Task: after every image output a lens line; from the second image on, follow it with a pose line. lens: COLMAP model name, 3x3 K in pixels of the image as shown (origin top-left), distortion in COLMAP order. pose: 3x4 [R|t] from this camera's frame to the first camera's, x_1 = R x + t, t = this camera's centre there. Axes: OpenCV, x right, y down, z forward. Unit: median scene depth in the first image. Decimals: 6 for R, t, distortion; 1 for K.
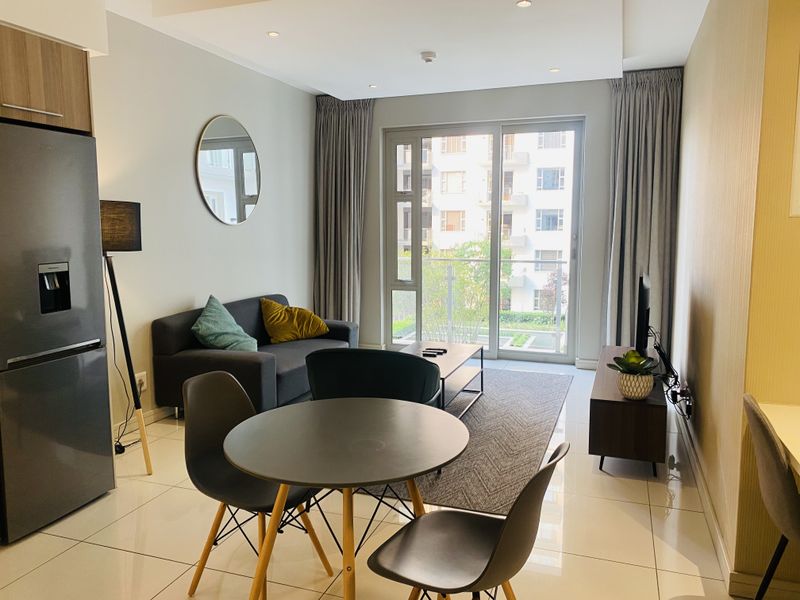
lens RADIAL K [[616.7, 0, 398.9], [0, 616.7, 288.2], [0, 0, 1]] dist [0.063347, -0.064401]
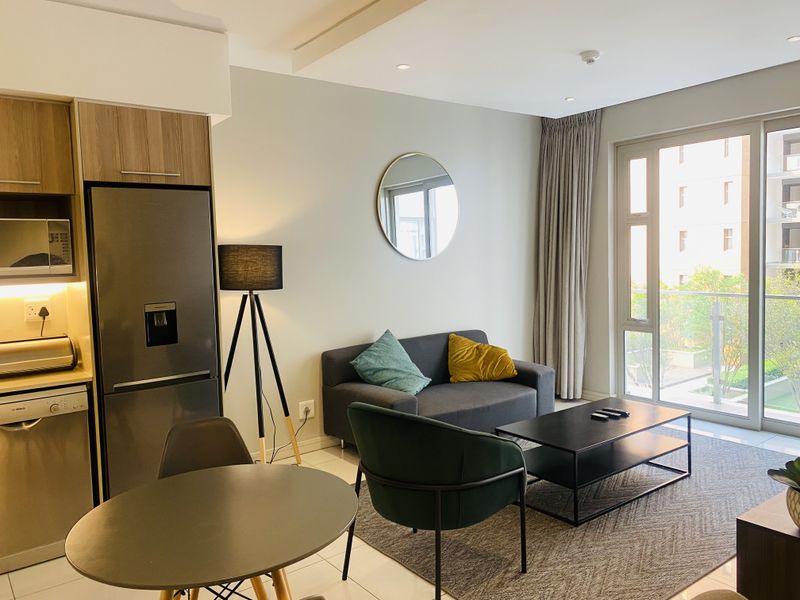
lens RADIAL K [[616.7, 0, 398.9], [0, 616.7, 288.2], [0, 0, 1]] dist [0.063347, -0.064401]
pose [[0.842857, 0.010078, -0.538043, 0.272429], [-0.030775, 0.999091, -0.029498, -0.029425], [0.537256, 0.041421, 0.842401, 0.166186]]
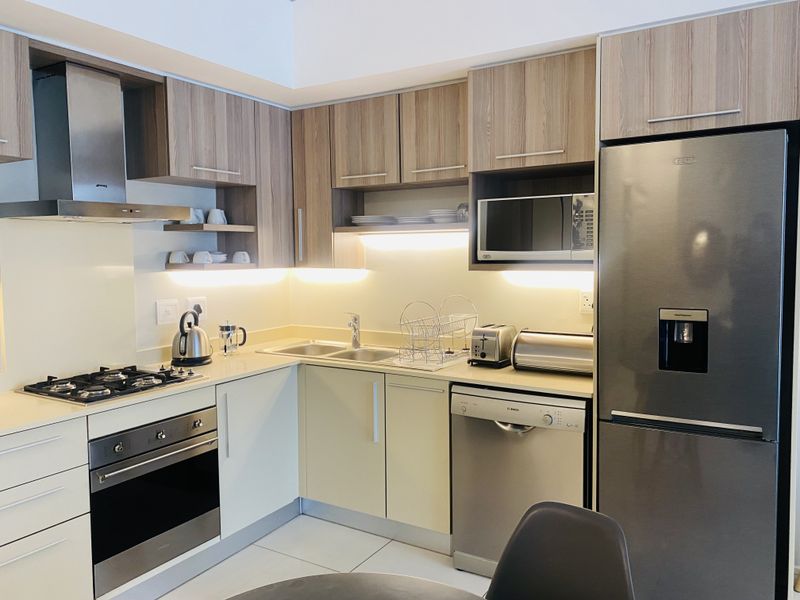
lens RADIAL K [[616.7, 0, 398.9], [0, 616.7, 288.2], [0, 0, 1]] dist [0.063347, -0.064401]
pose [[-0.192532, 0.064752, -0.979152, 0.169617], [-0.091924, 0.992243, 0.083693, -0.061106], [0.976976, 0.106121, -0.185086, 0.495195]]
